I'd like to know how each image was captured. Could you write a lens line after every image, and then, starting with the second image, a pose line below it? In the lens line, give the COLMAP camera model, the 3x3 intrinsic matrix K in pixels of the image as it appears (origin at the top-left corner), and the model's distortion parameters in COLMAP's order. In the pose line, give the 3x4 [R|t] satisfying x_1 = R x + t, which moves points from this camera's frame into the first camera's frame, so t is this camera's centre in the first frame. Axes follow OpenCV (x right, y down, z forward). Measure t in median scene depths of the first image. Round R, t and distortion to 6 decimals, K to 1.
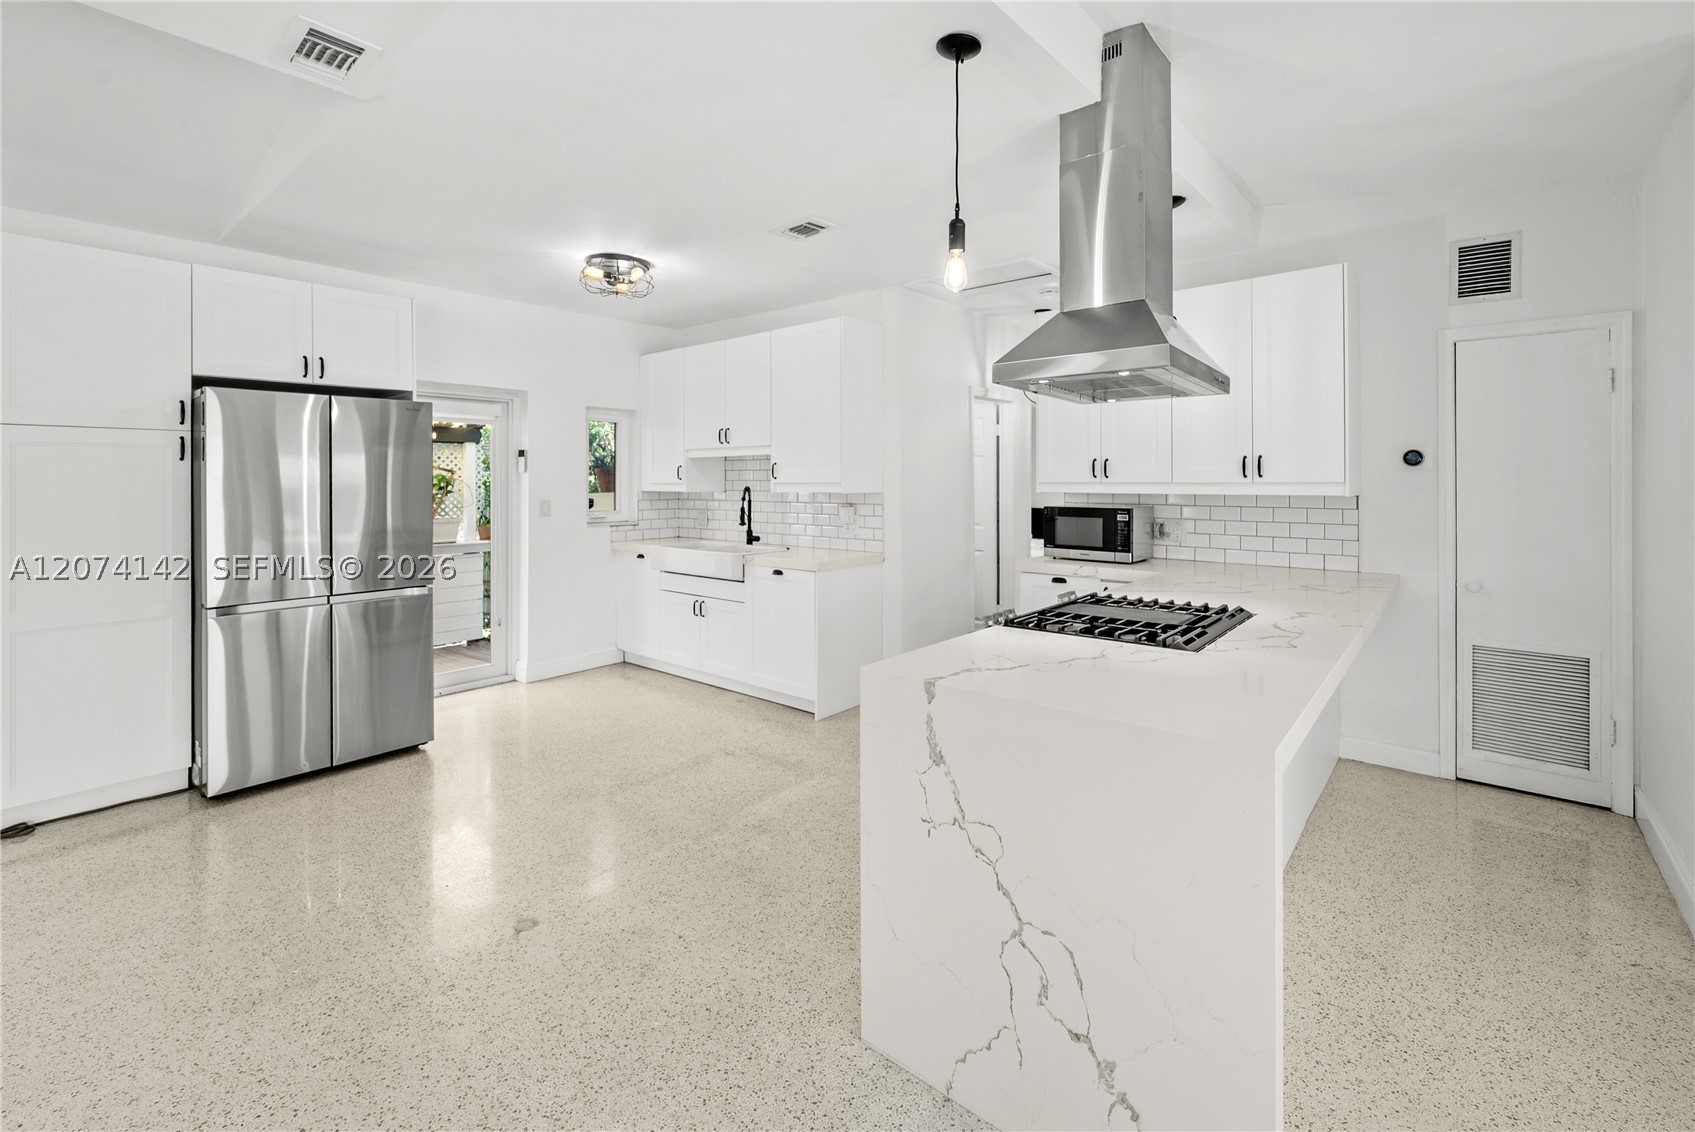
lens RADIAL K [[746.1, 0, 863.3], [0, 746.1, 479.8], [0, 0, 1]] dist [0.001167, 0.000248]
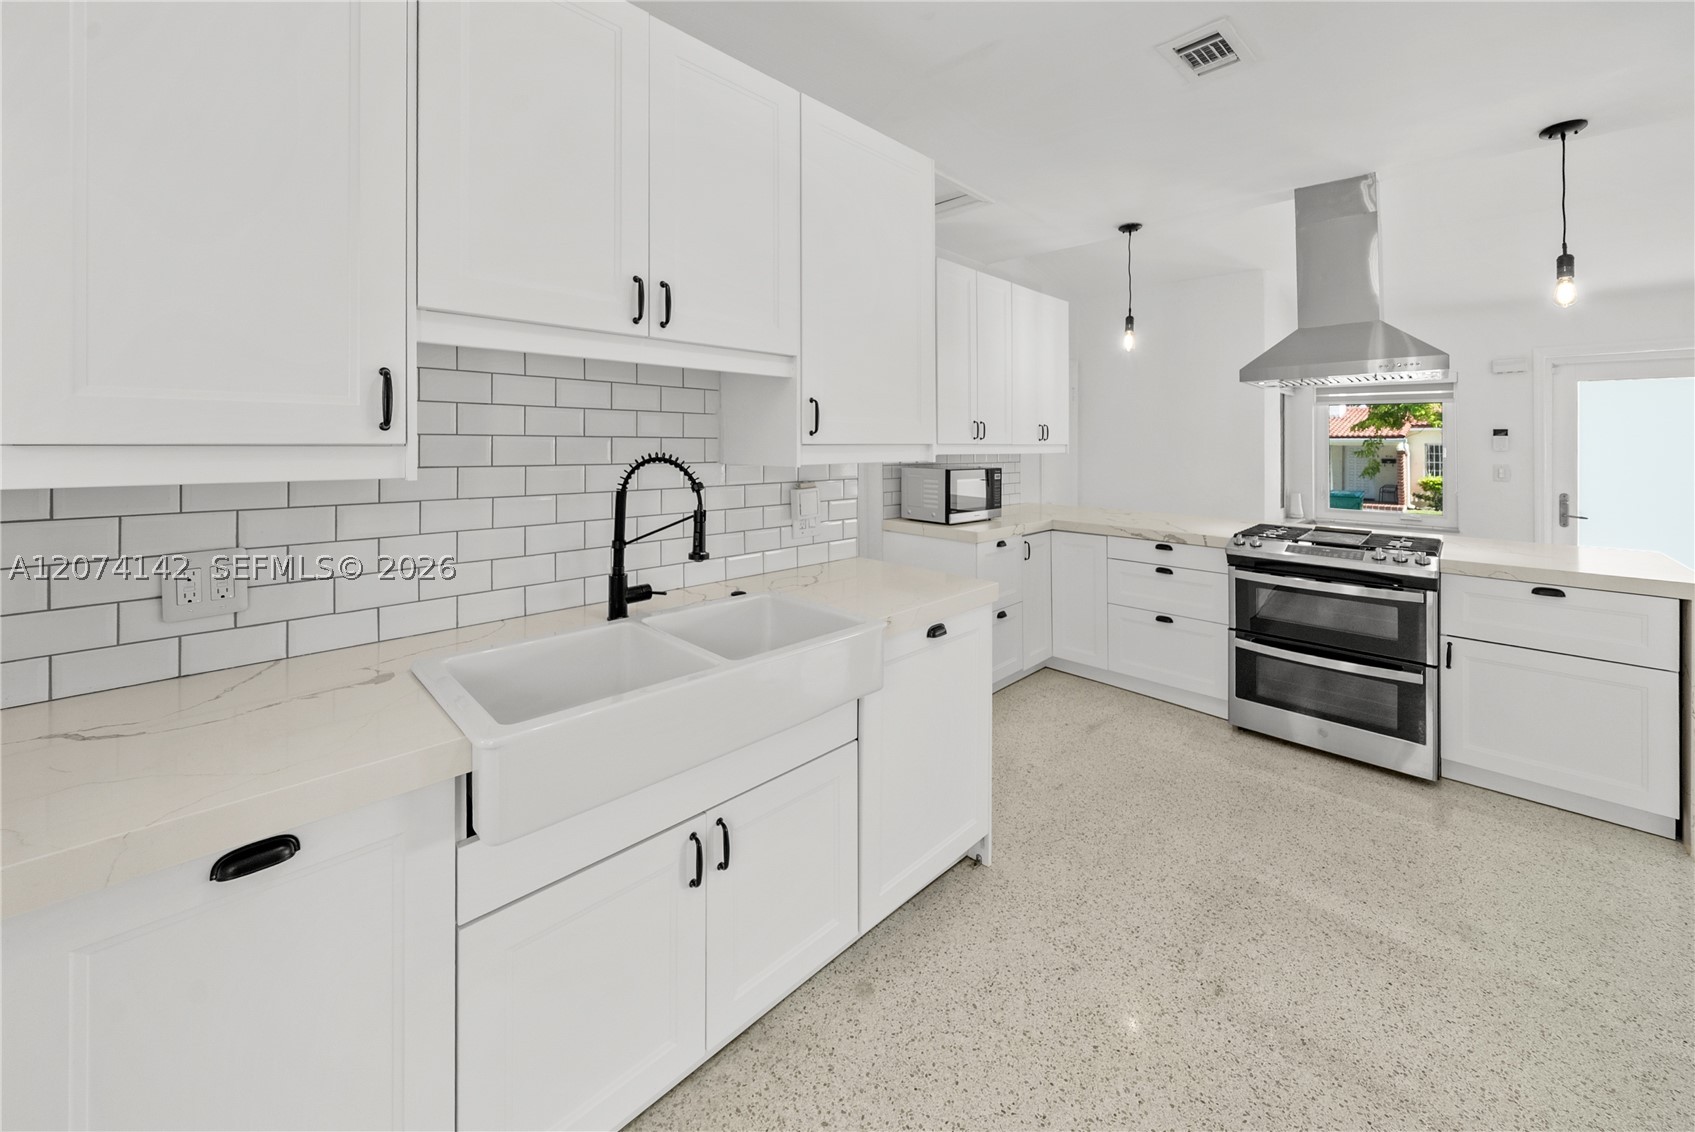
lens RADIAL K [[623.5, 0, 850.8], [0, 623.5, 443.5], [0, 0, 1]] dist [-0.003084, -0.000311]
pose [[0.092025, -0.001067, 0.995756, -0.591135], [-0.008219, 0.999965, 0.001831, 0.003748], [-0.995723, -0.008352, 0.092013, 1.161700]]
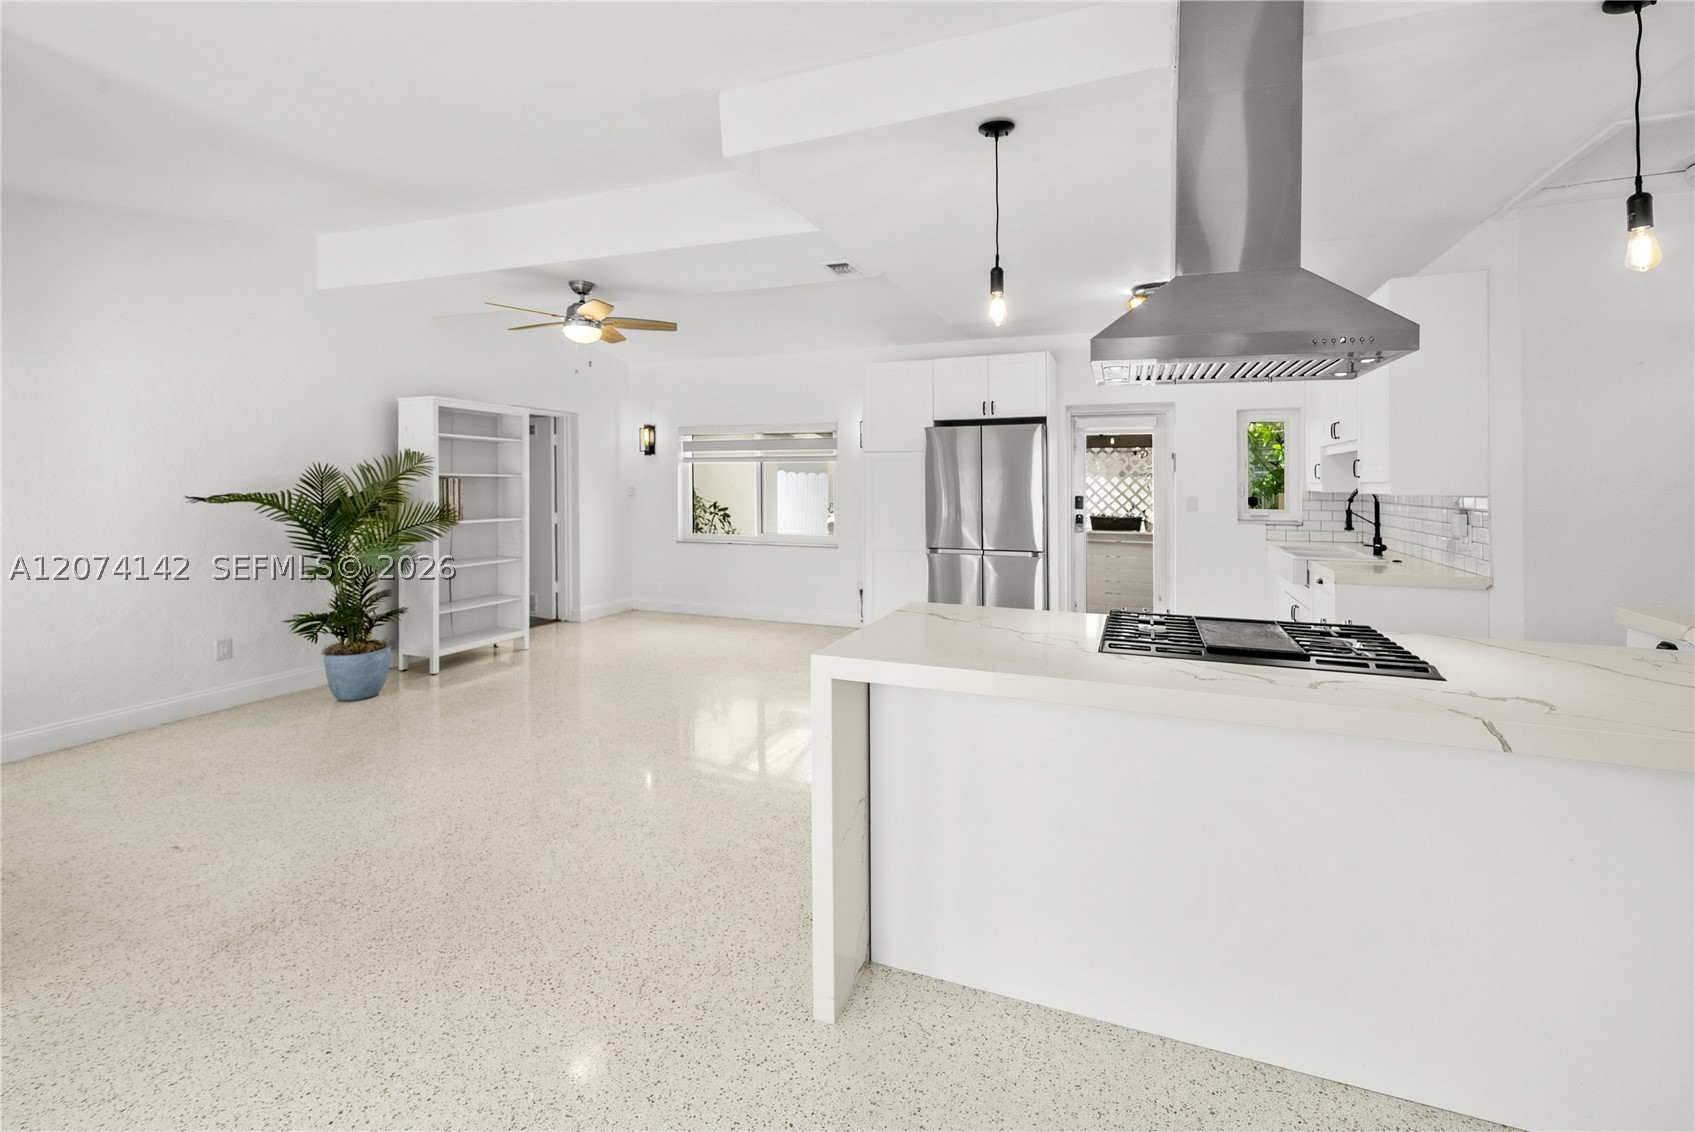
lens RADIAL K [[757.0, 0, 843.7], [0, 757.0, 474.0], [0, 0, 1]] dist [0.000911, -0.000226]
pose [[0.306629, -0.005646, -0.951812, 0.665623], [-0.004075, 0.999965, -0.007245, 0.004319], [0.951820, 0.006100, 0.306595, 0.193817]]
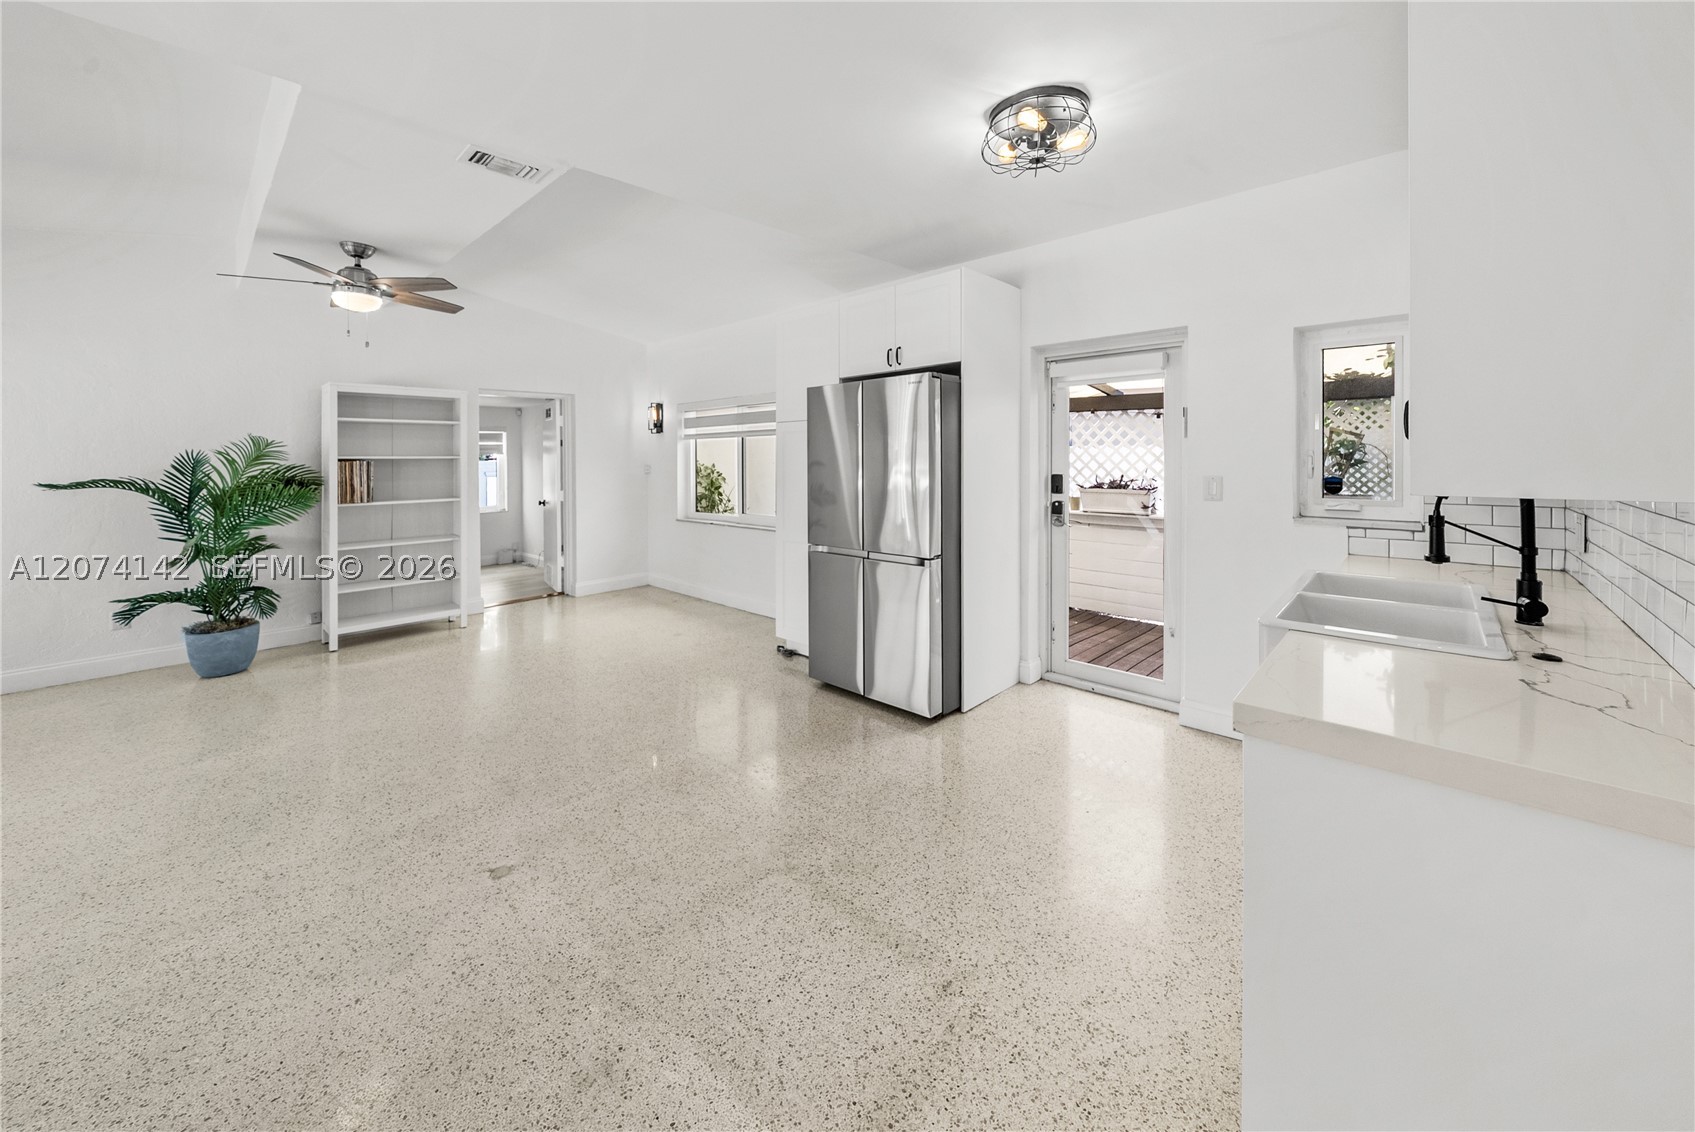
lens RADIAL K [[628.6, 0, 844.7], [0, 628.6, 451.4], [0, 0, 1]] dist [-0.001344, -0.000311]
pose [[-0.073783, -0.002201, -0.997272, 0.242856], [0.012147, 0.999921, -0.003105, 0.001693], [0.997200, -0.012343, -0.073751, 0.928806]]
